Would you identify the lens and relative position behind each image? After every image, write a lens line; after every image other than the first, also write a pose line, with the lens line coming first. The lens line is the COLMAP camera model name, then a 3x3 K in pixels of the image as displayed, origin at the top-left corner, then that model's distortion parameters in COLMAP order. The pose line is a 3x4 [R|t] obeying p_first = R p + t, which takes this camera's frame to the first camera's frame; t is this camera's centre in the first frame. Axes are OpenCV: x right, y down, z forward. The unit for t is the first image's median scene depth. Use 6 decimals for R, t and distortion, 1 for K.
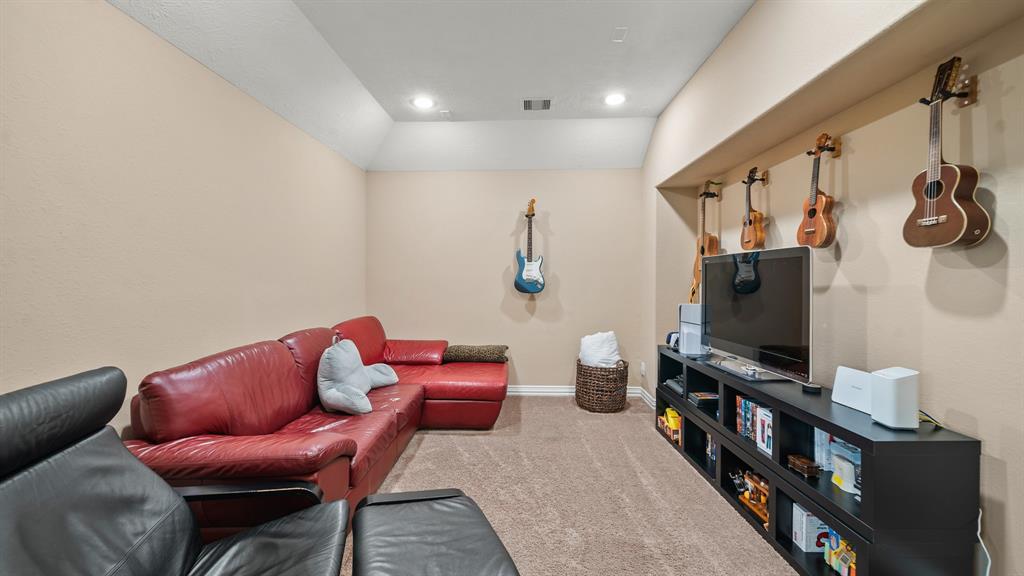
lens RADIAL K [[390.2, 0, 513.5], [0, 390.2, 281.6], [0, 0, 1]] dist [-0.001627, -0.000636]
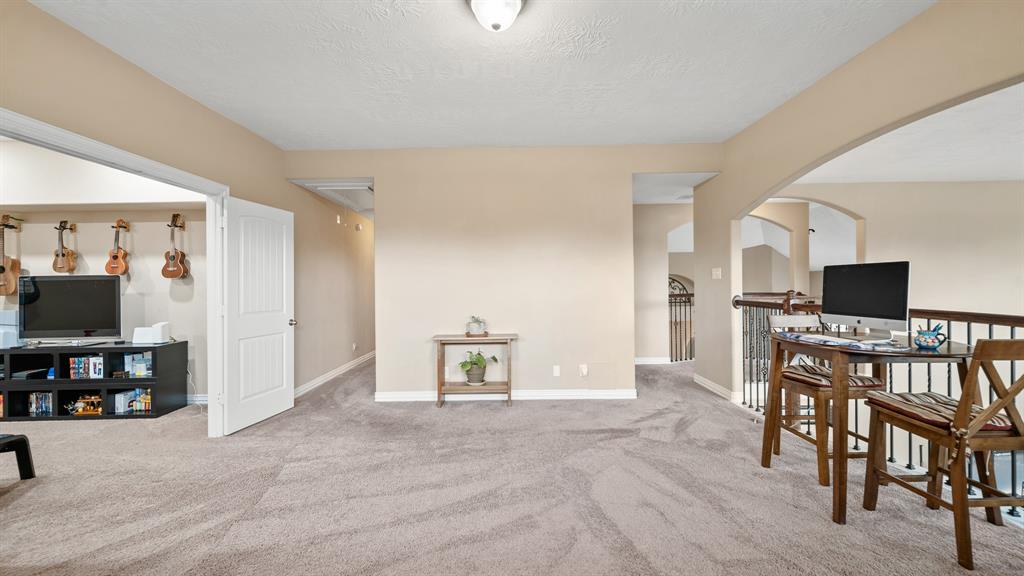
lens RADIAL K [[390.2, 0, 513.5], [0, 390.2, 281.6], [0, 0, 1]] dist [-0.001627, -0.000636]
pose [[-0.018499, 0.003897, 0.999821, -1.359107], [0.018948, 0.999814, -0.003546, -0.005192], [-0.999649, 0.018879, -0.018570, -1.077310]]
